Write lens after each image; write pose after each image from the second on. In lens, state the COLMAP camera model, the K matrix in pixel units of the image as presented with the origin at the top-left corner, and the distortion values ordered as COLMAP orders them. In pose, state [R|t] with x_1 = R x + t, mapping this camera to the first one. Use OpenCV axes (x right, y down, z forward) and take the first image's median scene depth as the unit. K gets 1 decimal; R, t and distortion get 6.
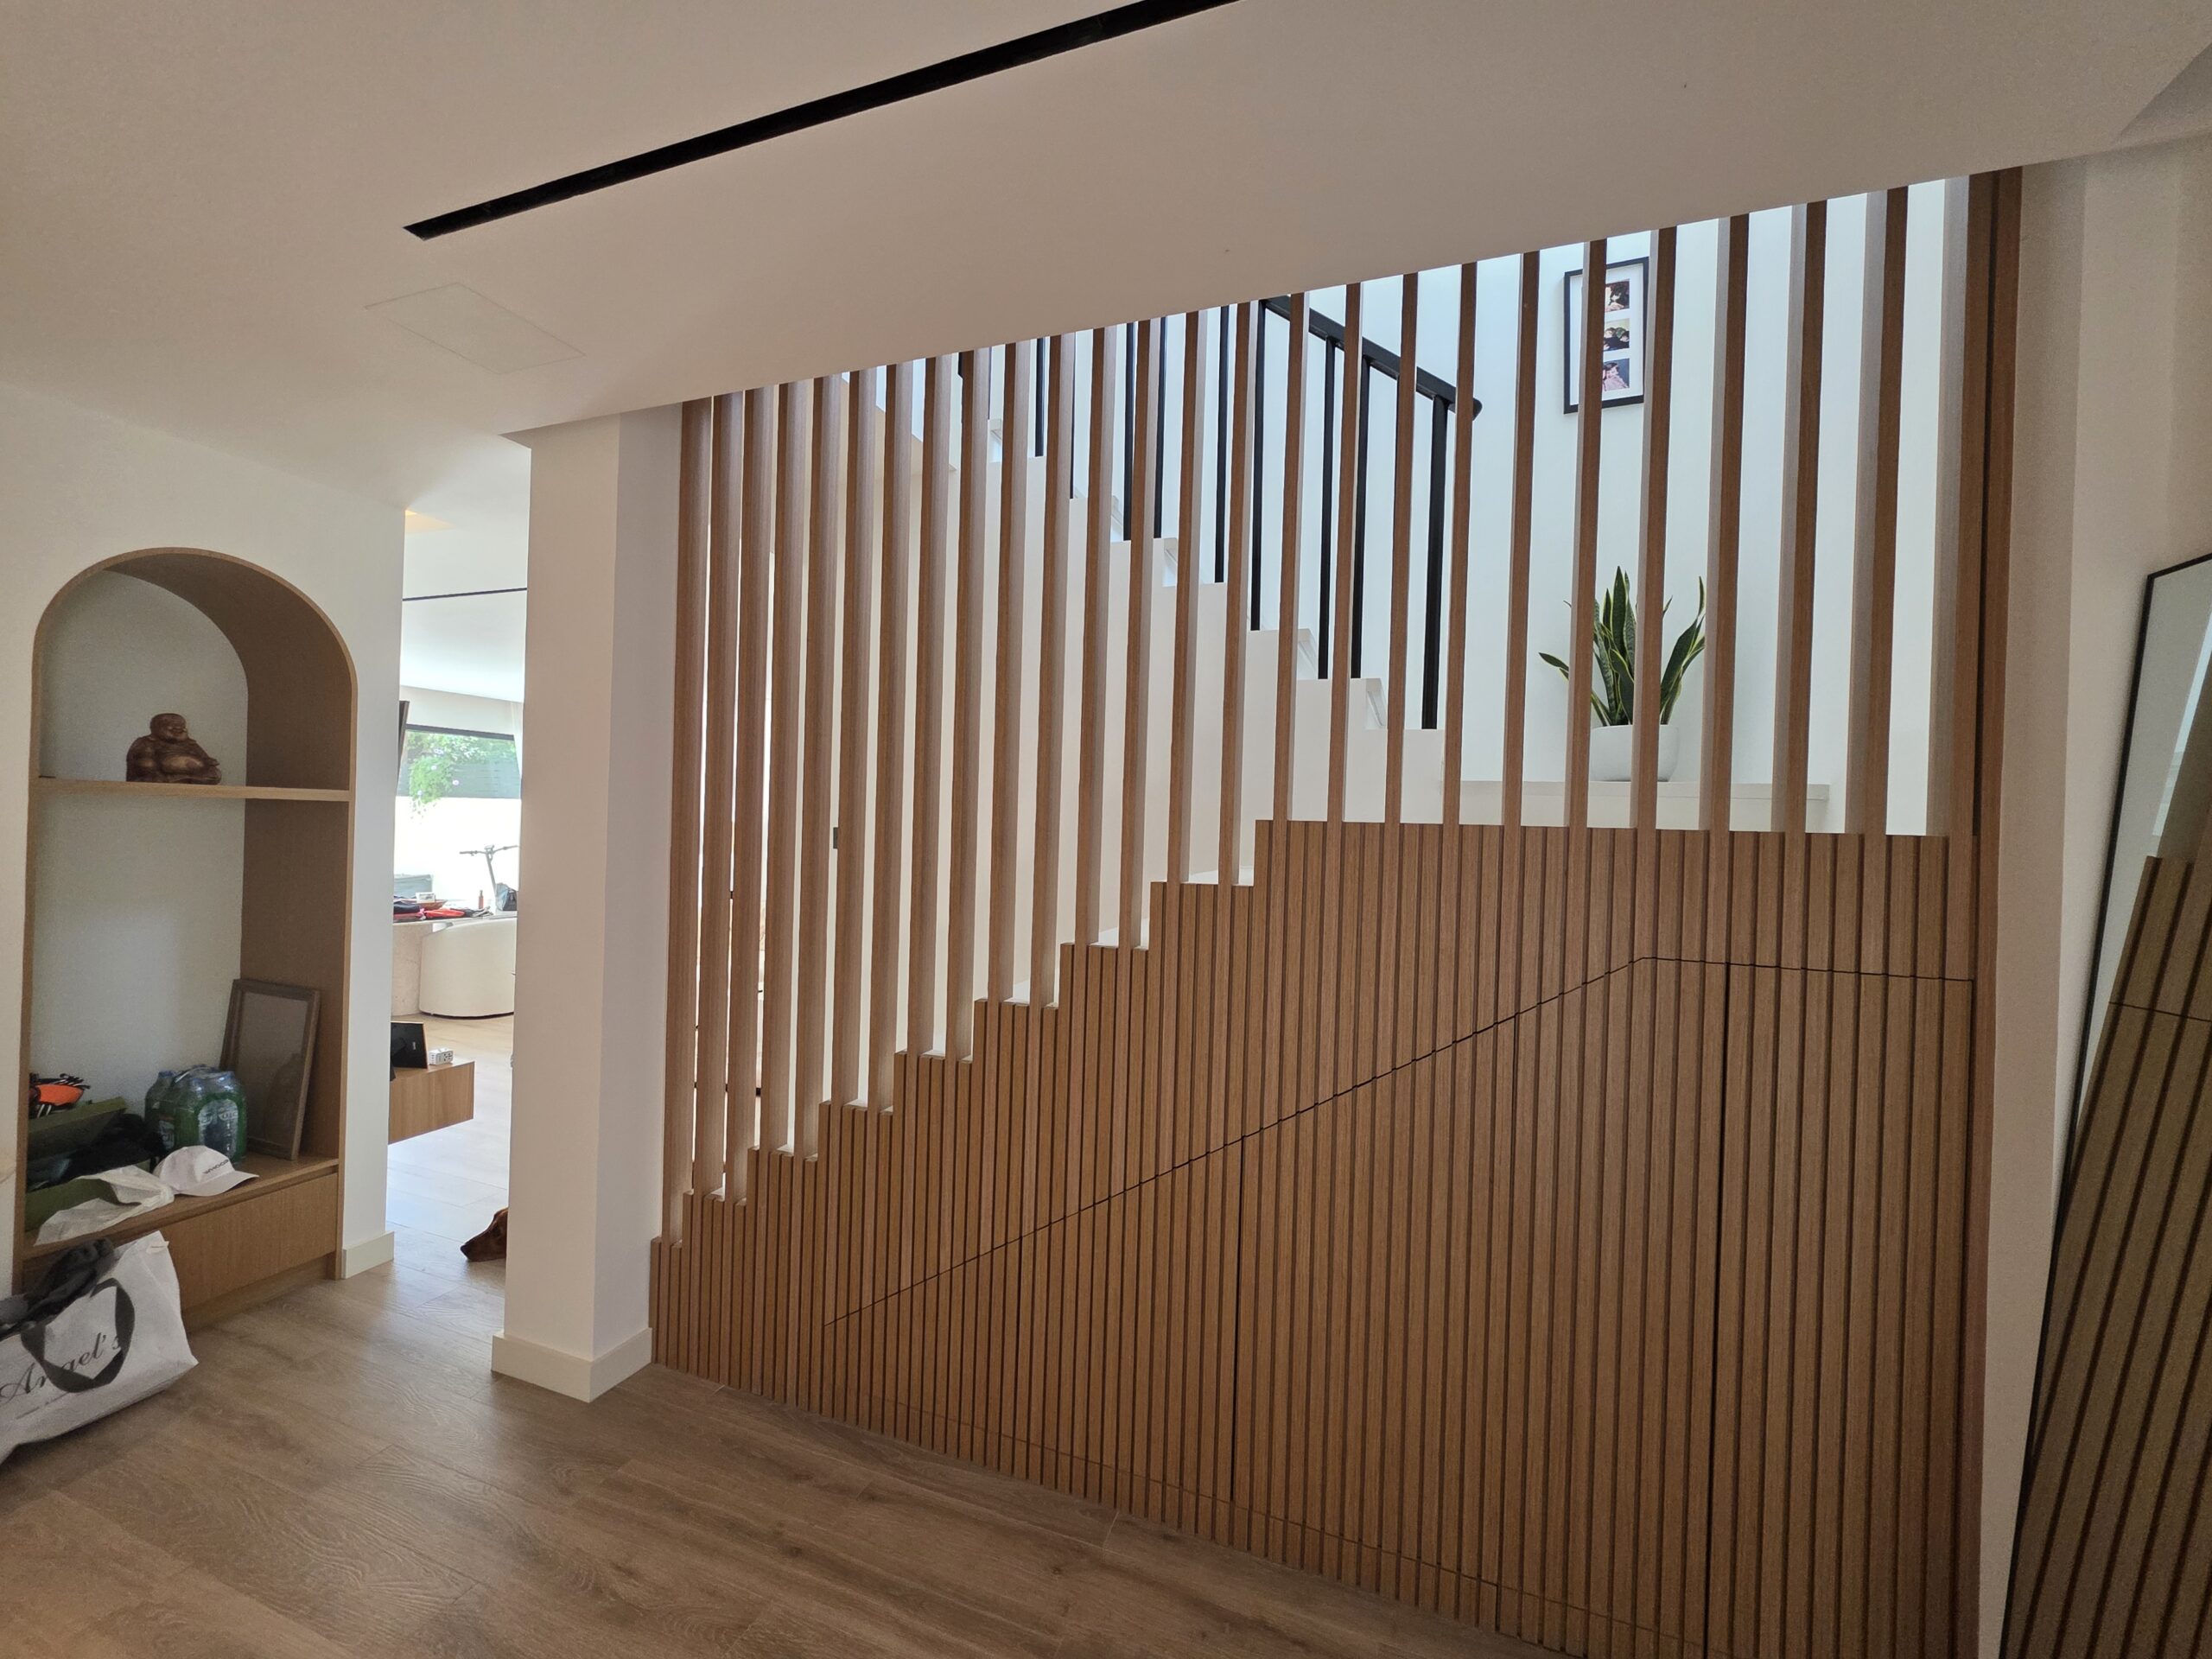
lens RADIAL K [[886.3, 0, 1090.3], [0, 886.3, 827.1], [0, 0, 1]] dist [-0.000514, 0.001213]
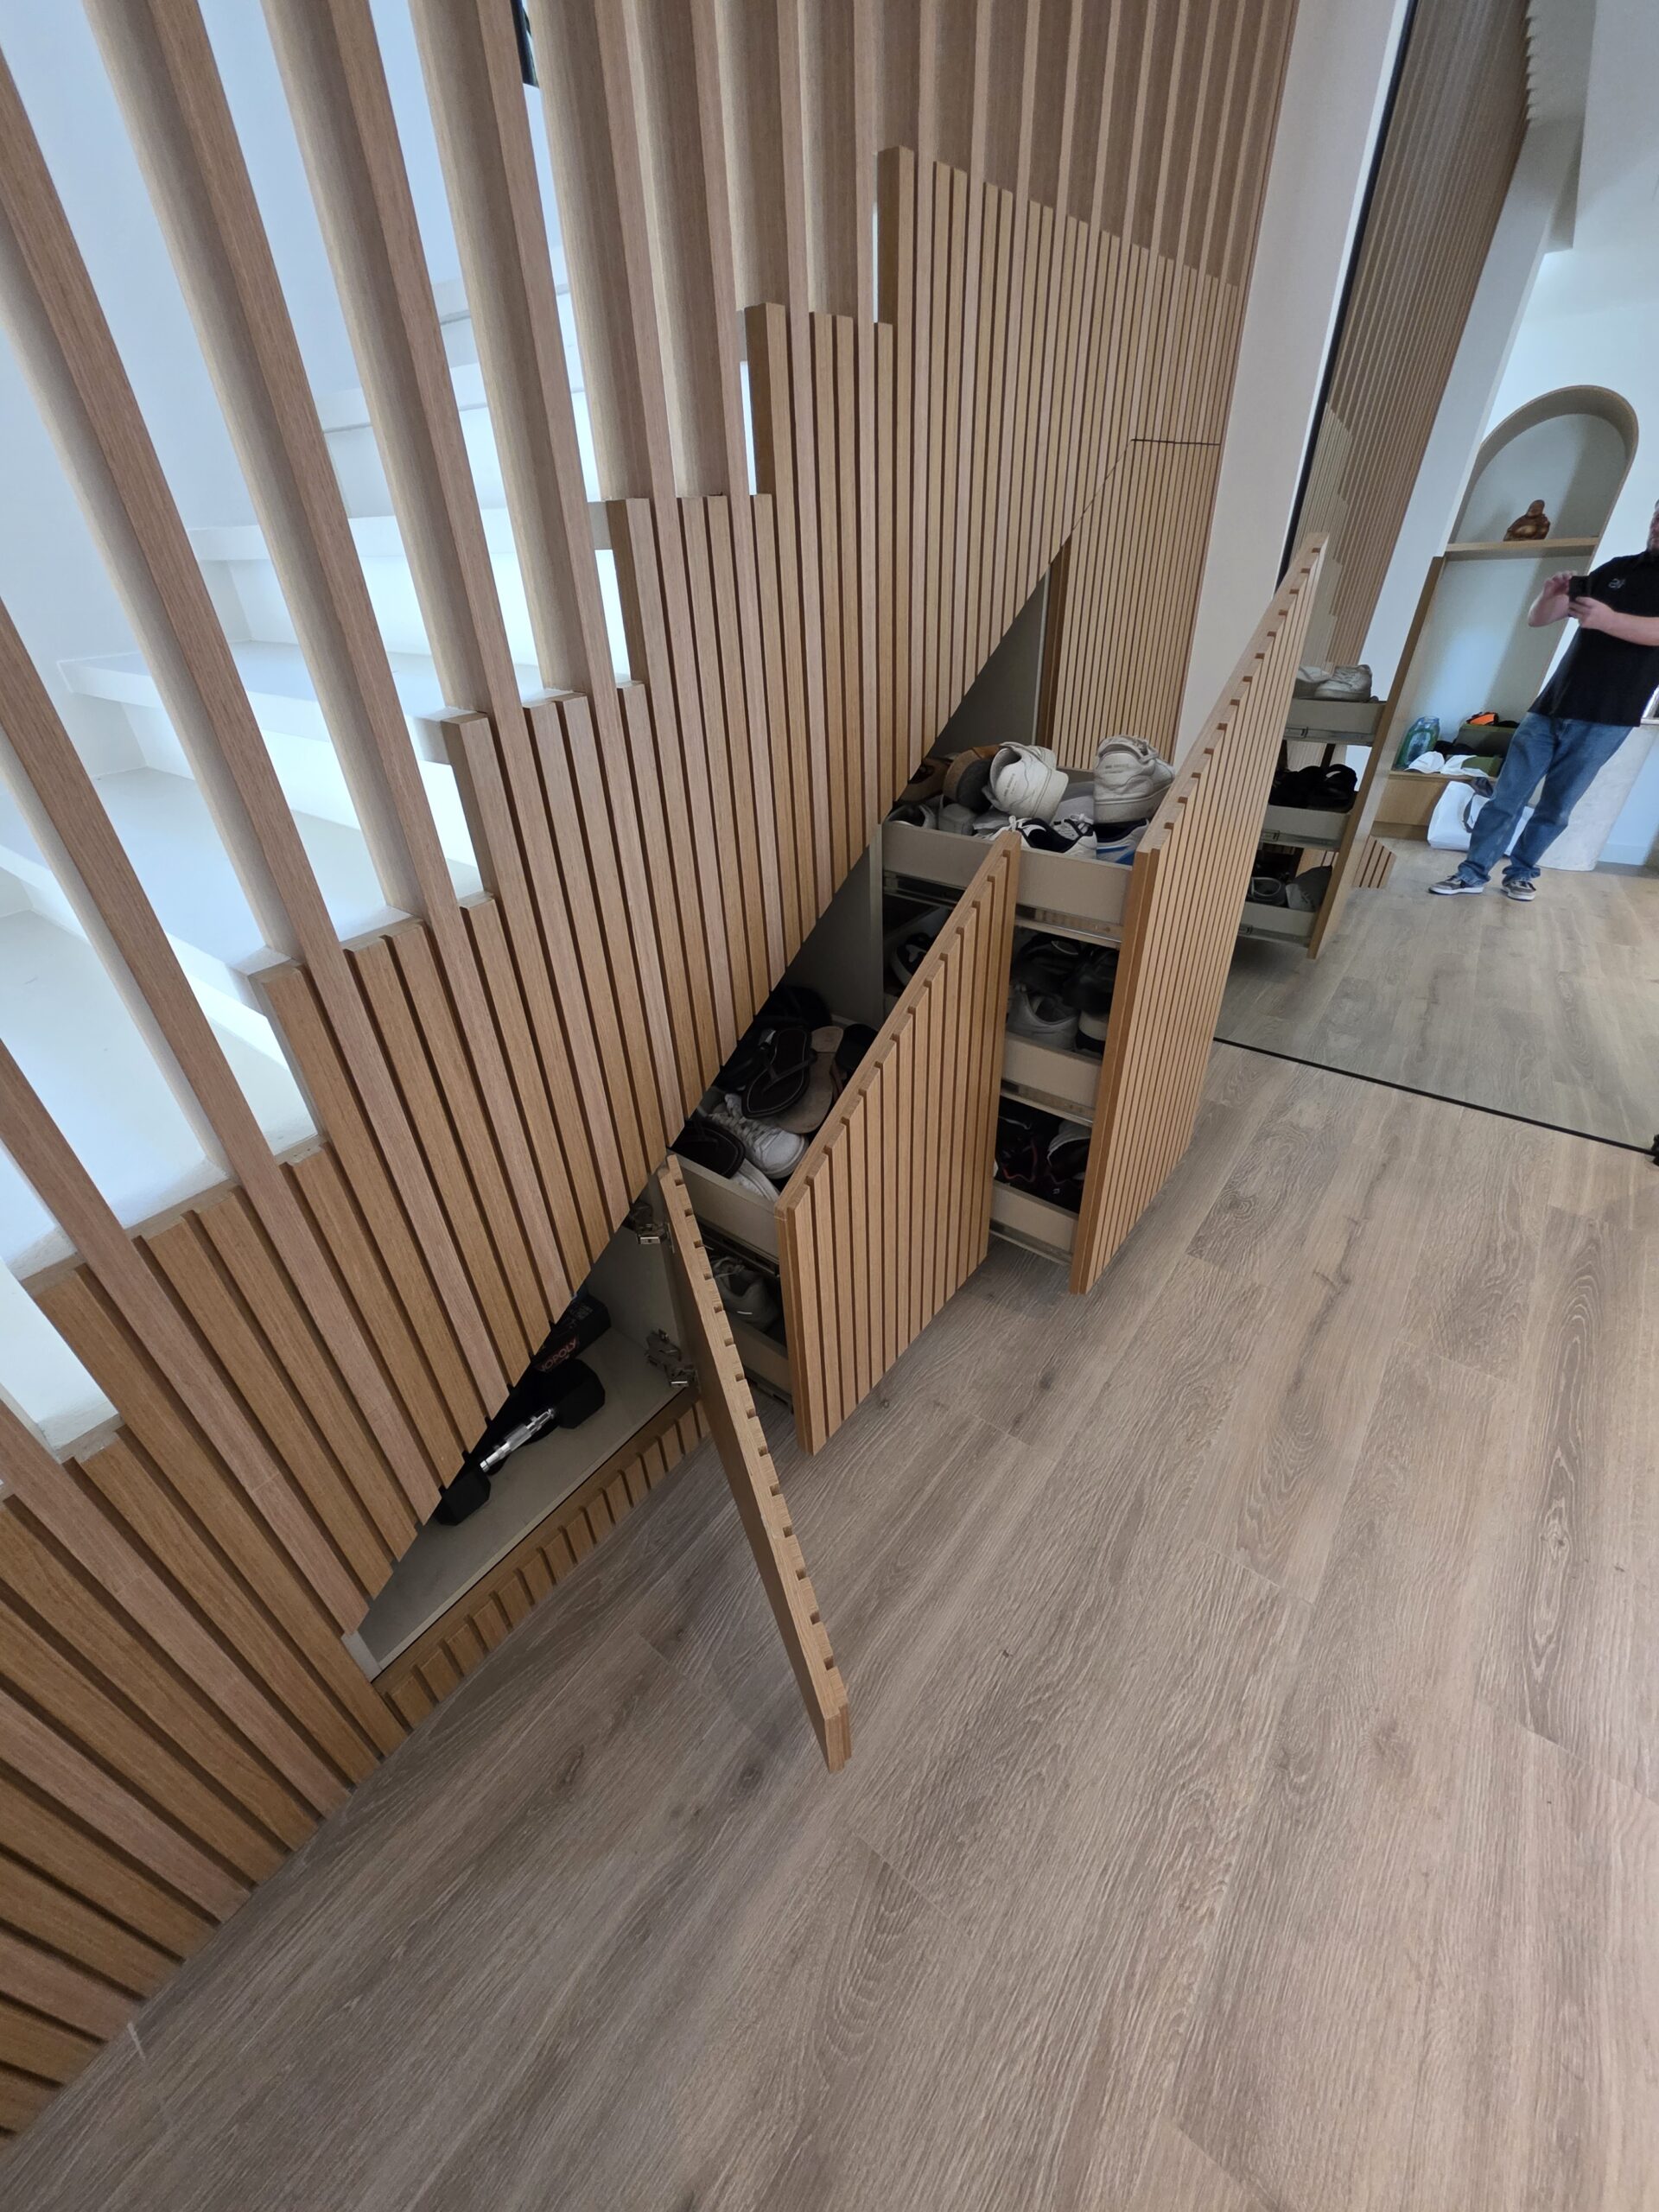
lens RADIAL K [[885.4, 0, 841.1], [0, 885.4, 1098.3], [0, 0, 1]] dist [-0.005603, 0.002774]
pose [[0.294835, -0.563323, 0.771841, -0.405879], [0.056099, 0.816558, 0.574531, 0.115803], [-0.953900, -0.126092, 0.272352, 0.678361]]
